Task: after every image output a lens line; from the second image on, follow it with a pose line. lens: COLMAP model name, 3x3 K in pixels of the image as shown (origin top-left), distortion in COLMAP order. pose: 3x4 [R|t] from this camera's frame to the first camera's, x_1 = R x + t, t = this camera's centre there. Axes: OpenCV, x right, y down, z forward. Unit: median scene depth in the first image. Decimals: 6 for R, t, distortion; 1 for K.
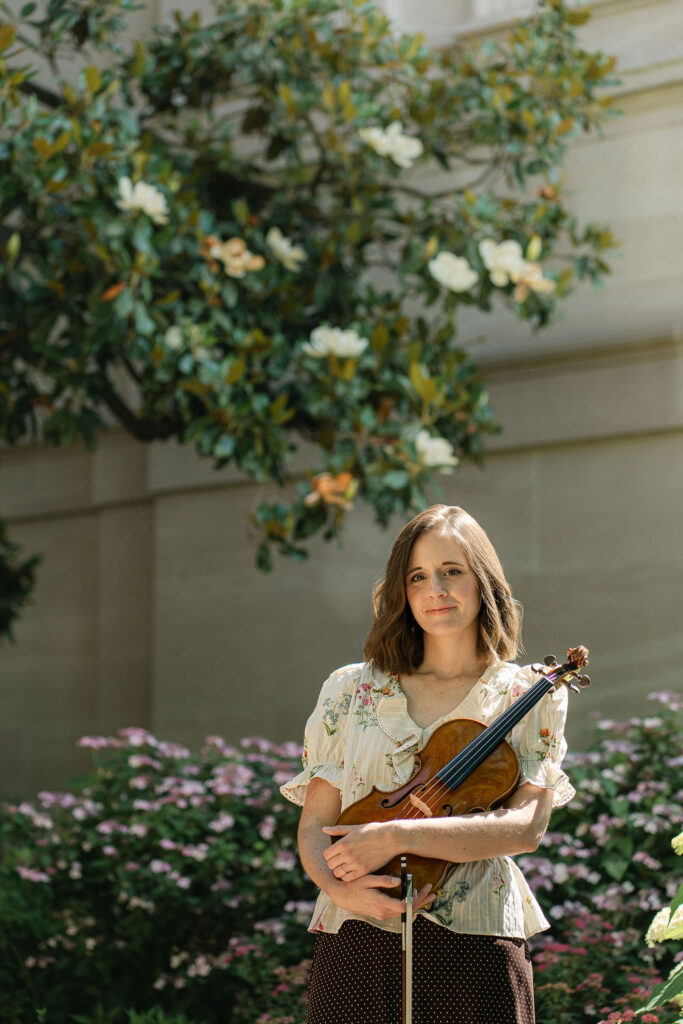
lens RADIAL K [[2369.8, 0, 324.7], [0, 2369.8, 565.7], [0, 0, 1]] dist [0.040682, 0.211136]
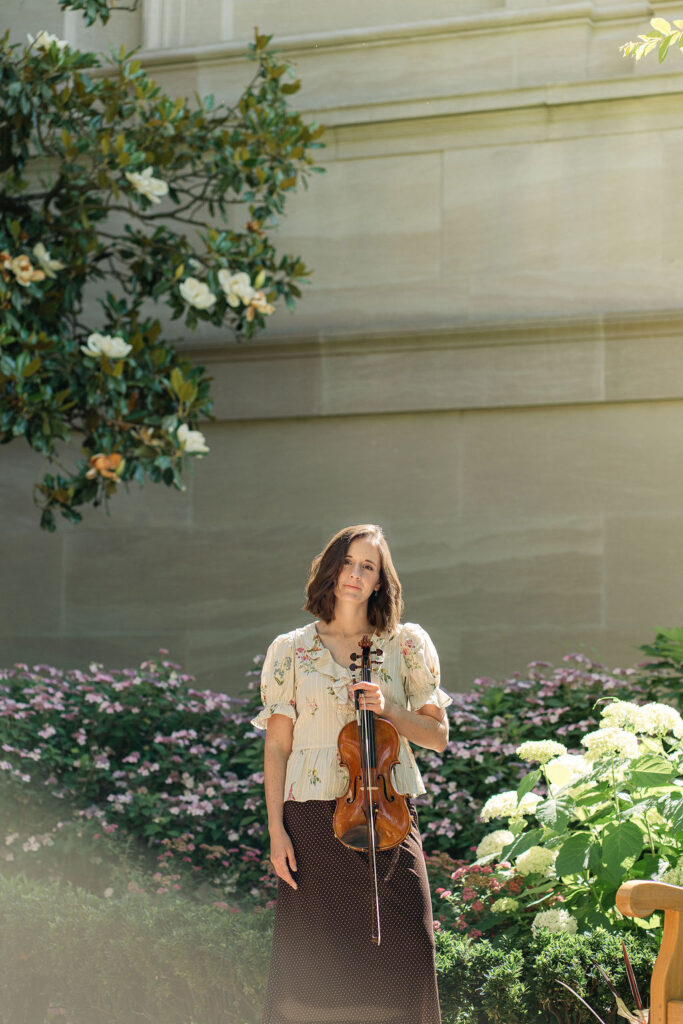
lens RADIAL K [[2327.3, 0, 316.4], [0, 2327.3, 542.4], [0, 0, 1]] dist [0.023952, 0.141337]
pose [[0.969723, 0.041036, 0.240734, -0.194040], [-0.046488, 0.998774, 0.017009, -0.019498], [-0.239741, -0.027685, 0.970442, -0.225650]]
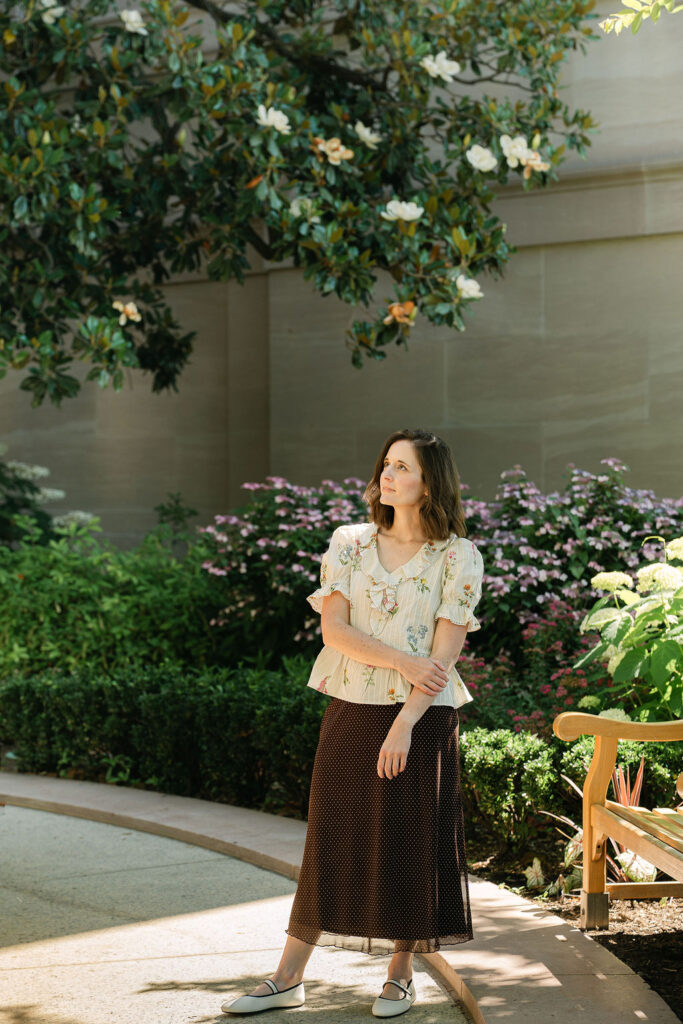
lens RADIAL K [[2042.7, 0, 343.1], [0, 2042.7, 560.0], [0, 0, 1]] dist [-0.005417, 0.054787]
pose [[0.999750, -0.007411, -0.021094, -0.008181], [0.010712, 0.986908, 0.160928, -0.092537], [0.019625, -0.161113, 0.986741, -0.336774]]
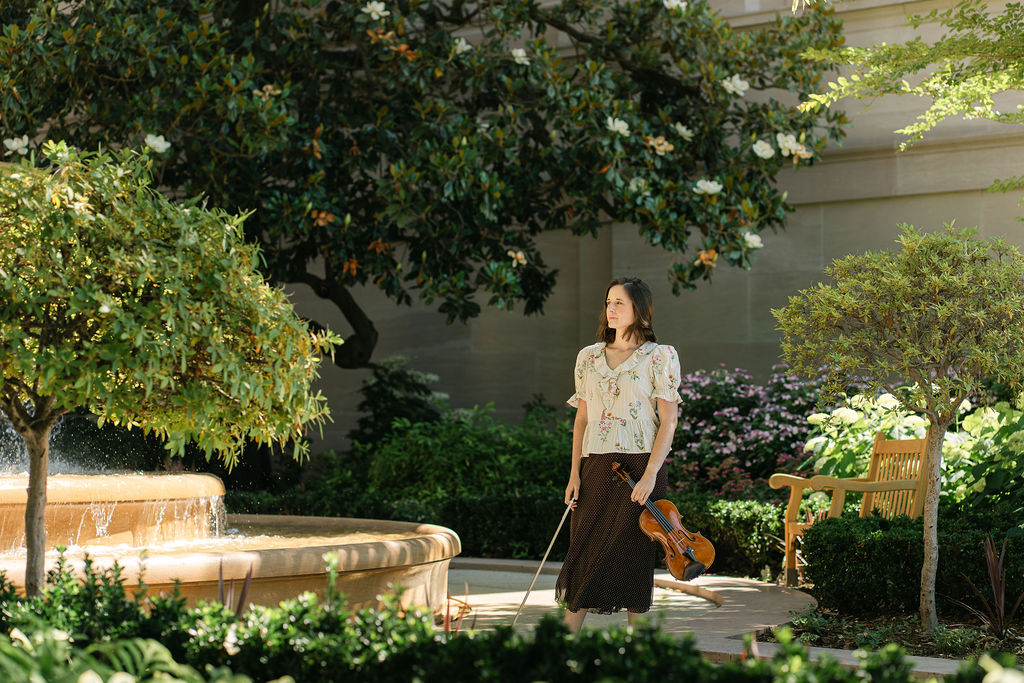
lens RADIAL K [[2327.3, 0, 512.0], [0, 2327.3, 341.5], [0, 0, 1]] dist [0.023952, 0.141337]
pose [[0.995428, -0.010311, -0.094952, 0.029251], [0.018410, 0.996226, 0.084817, -0.149725], [0.093719, -0.086178, 0.991862, -1.227197]]
